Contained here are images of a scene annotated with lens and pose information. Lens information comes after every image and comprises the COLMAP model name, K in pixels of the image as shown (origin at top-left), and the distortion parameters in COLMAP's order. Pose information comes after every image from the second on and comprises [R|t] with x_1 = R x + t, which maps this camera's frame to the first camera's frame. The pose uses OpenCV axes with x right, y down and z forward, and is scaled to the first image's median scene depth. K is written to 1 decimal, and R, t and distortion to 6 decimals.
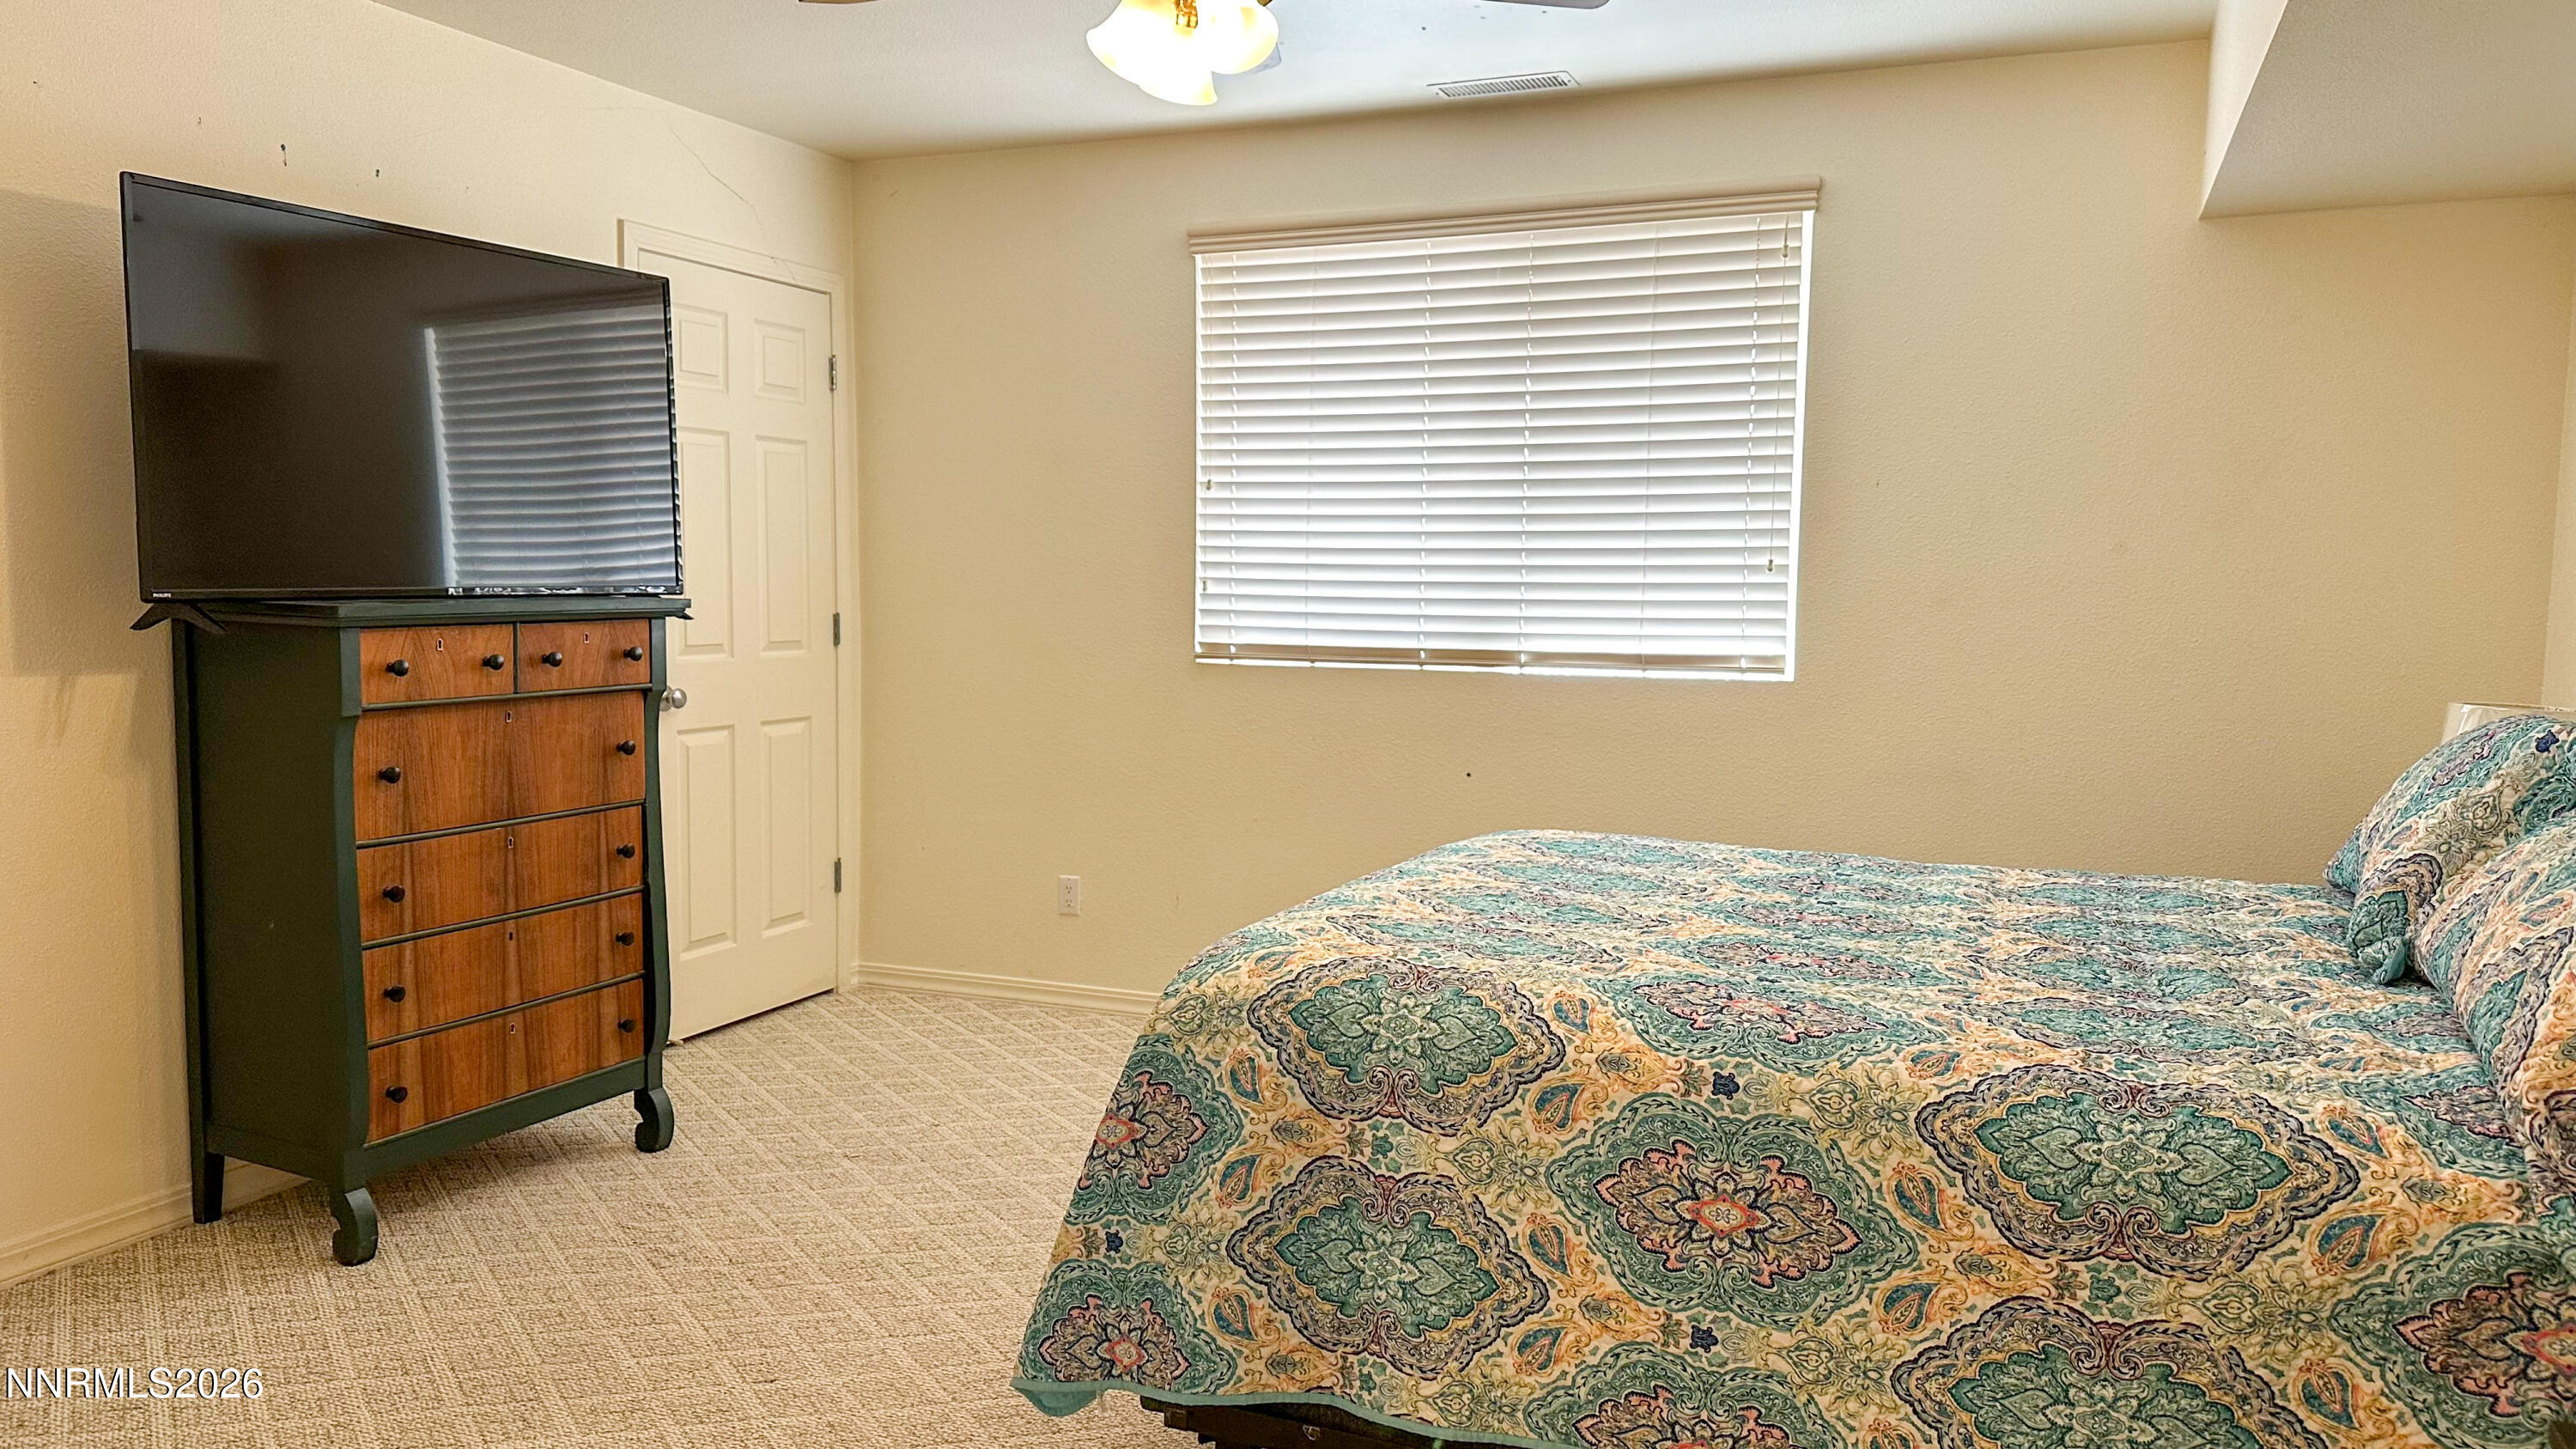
lens RADIAL K [[1800.6, 0, 1287.9], [0, 1800.6, 723.0], [0, 0, 1]] dist [0.063232, -0.001438]
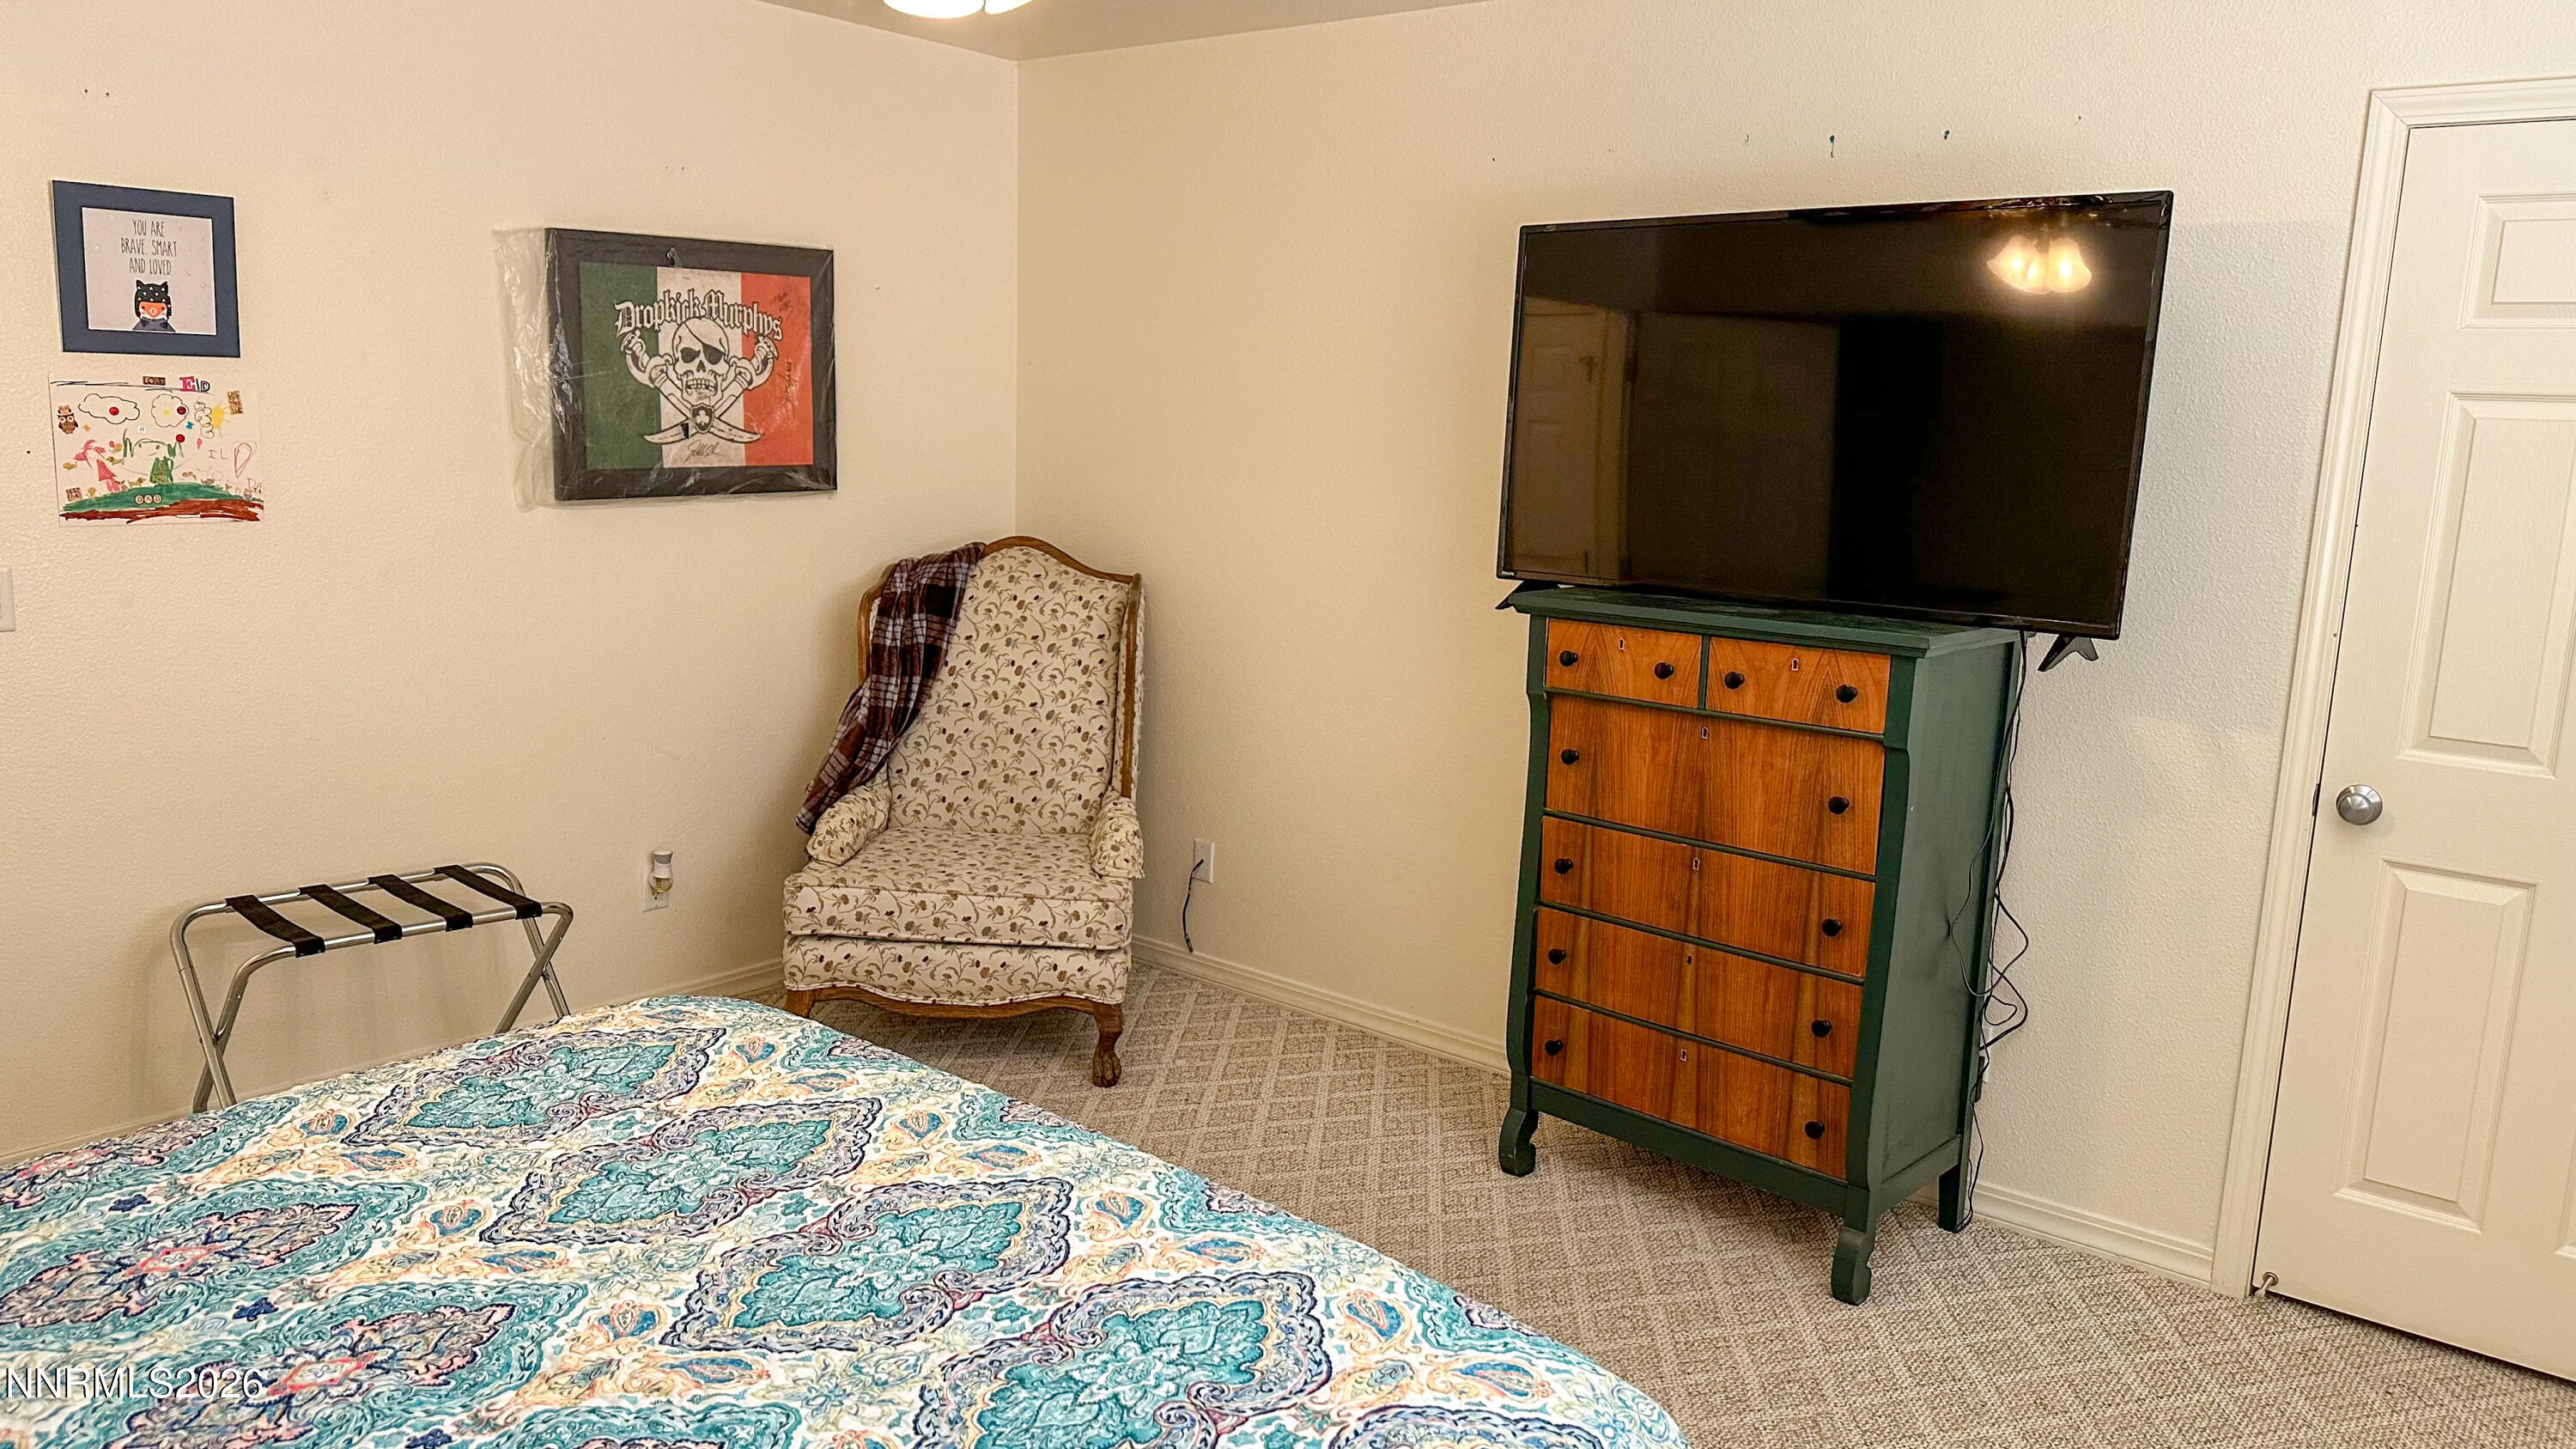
lens RADIAL K [[1906.7, 0, 1285.8], [0, 1906.7, 728.3], [0, 0, 1]] dist [-0.000102, 0.000031]
pose [[-0.283832, 0.155180, -0.946234, 0.552839], [-0.118109, 0.973645, 0.195103, -0.169094], [0.951572, 0.167135, -0.258023, 1.031305]]
